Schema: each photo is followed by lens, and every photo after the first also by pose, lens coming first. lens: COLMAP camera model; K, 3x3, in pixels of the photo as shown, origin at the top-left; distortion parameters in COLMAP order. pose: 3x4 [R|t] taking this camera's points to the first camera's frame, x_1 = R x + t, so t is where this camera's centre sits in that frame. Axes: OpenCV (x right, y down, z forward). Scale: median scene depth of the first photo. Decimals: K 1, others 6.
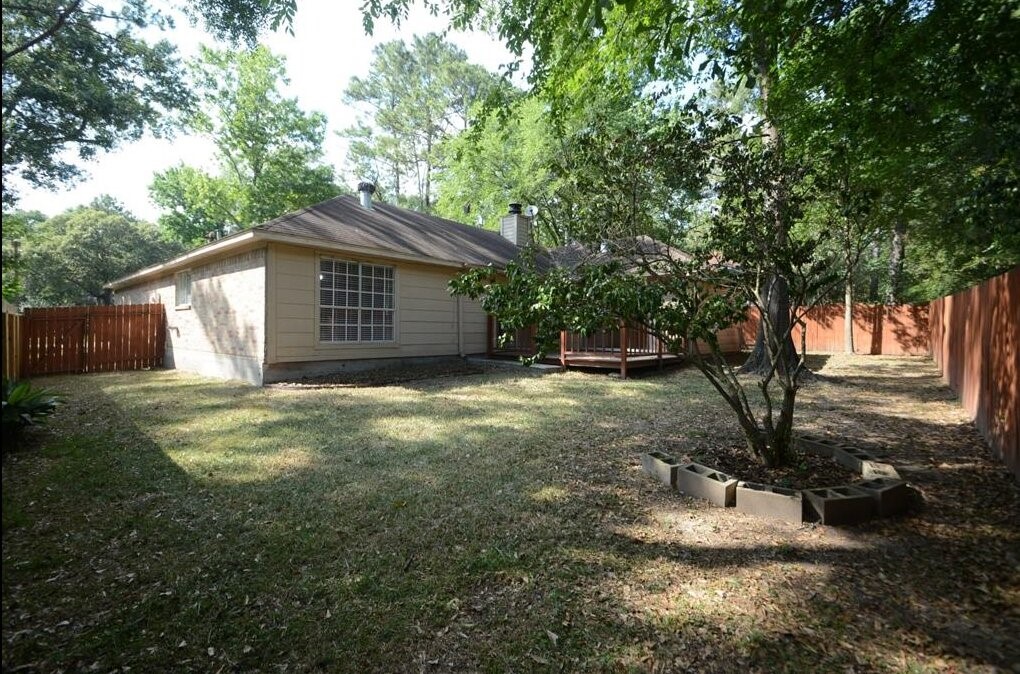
lens RADIAL K [[460.2, 0, 506.8], [0, 460.2, 335.6], [0, 0, 1]] dist [0.017319, -0.025982]
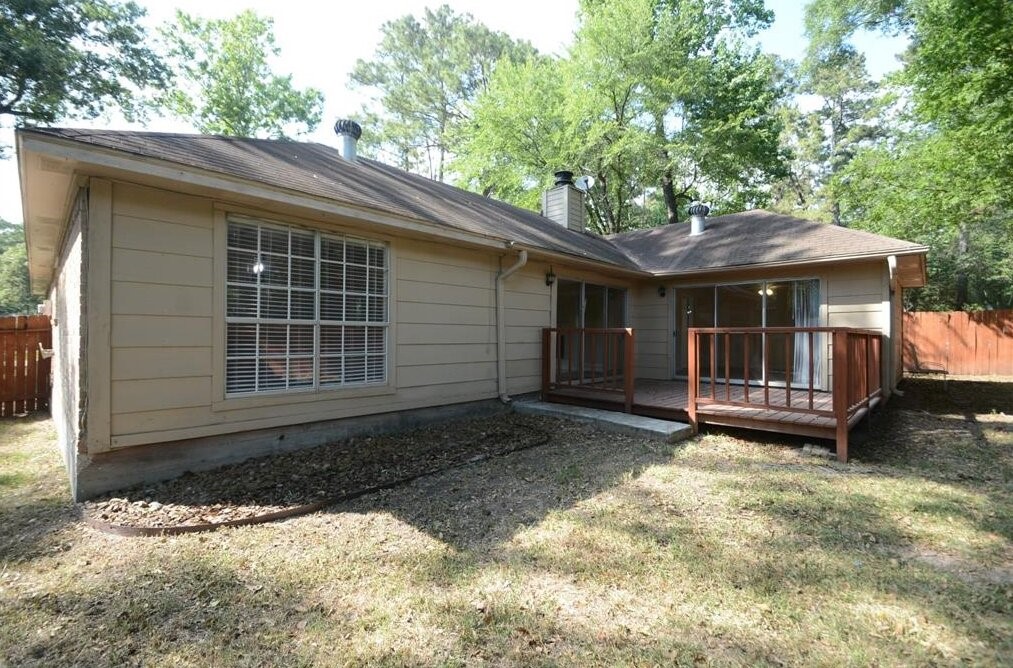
lens RADIAL K [[457.1, 0, 503.3], [0, 457.1, 332.6], [0, 0, 1]] dist [0.017319, -0.025982]
pose [[0.999471, -0.005836, -0.031988, -0.043887], [0.005208, 0.999793, -0.019679, -0.016973], [0.032096, 0.019502, 0.999294, 0.228857]]
